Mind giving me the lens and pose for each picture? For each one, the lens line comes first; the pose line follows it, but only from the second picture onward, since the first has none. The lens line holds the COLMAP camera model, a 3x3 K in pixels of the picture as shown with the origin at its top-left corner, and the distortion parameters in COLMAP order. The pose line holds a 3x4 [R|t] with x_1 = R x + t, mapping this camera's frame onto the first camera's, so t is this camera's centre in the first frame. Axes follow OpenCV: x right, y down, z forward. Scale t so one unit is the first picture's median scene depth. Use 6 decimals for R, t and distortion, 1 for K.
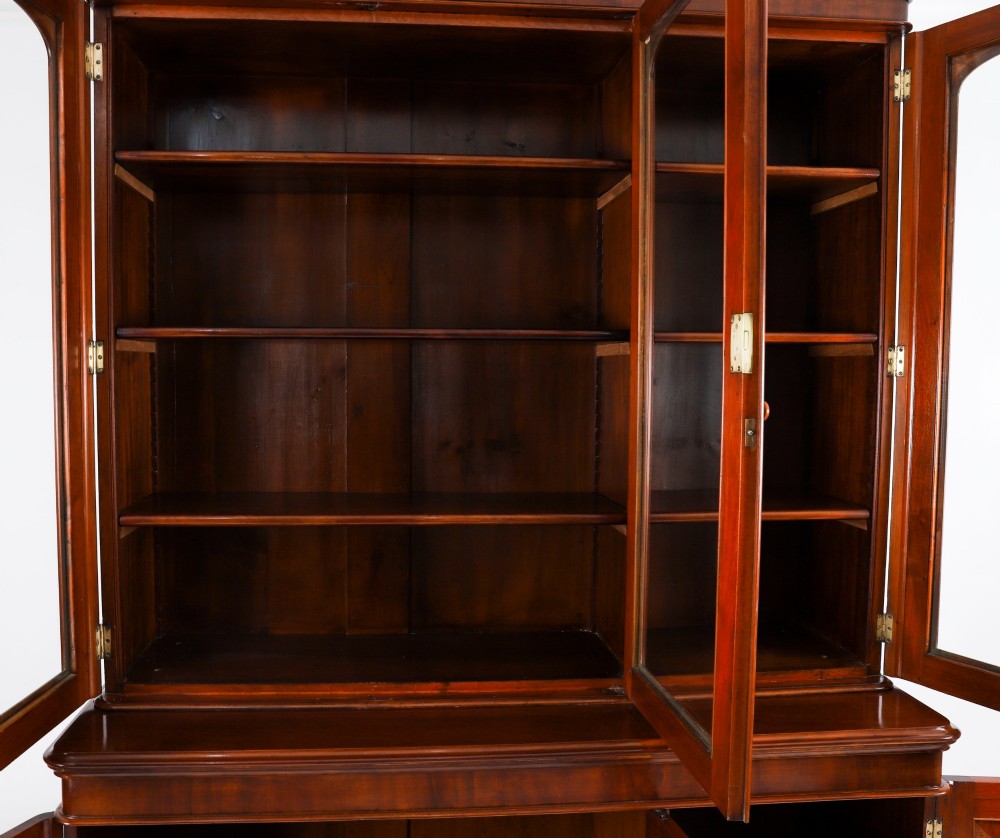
lens RADIAL K [[855.0, 0, 441.9], [0, 855.0, 417.0], [0, 0, 1]] dist [-0.091423, 0.056335]
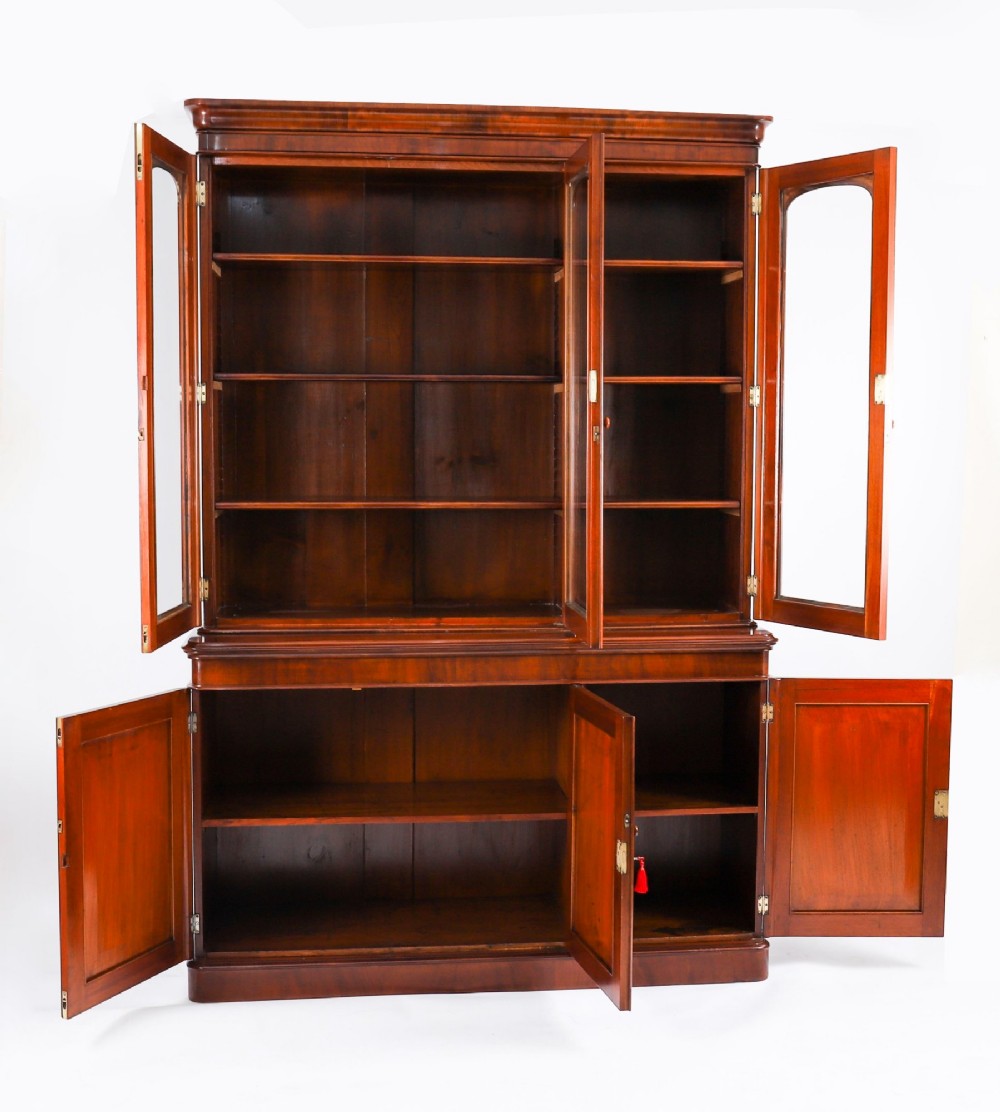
lens RADIAL K [[1604.1, 0, 559.7], [0, 1604.1, 547.5], [0, 0, 1]] dist [-0.096112, 0.000000]
pose [[0.998249, -0.004092, 0.059005, 0.048840], [0.002619, 0.999684, 0.025012, 0.125224], [-0.059089, -0.024813, 0.997944, -1.754831]]
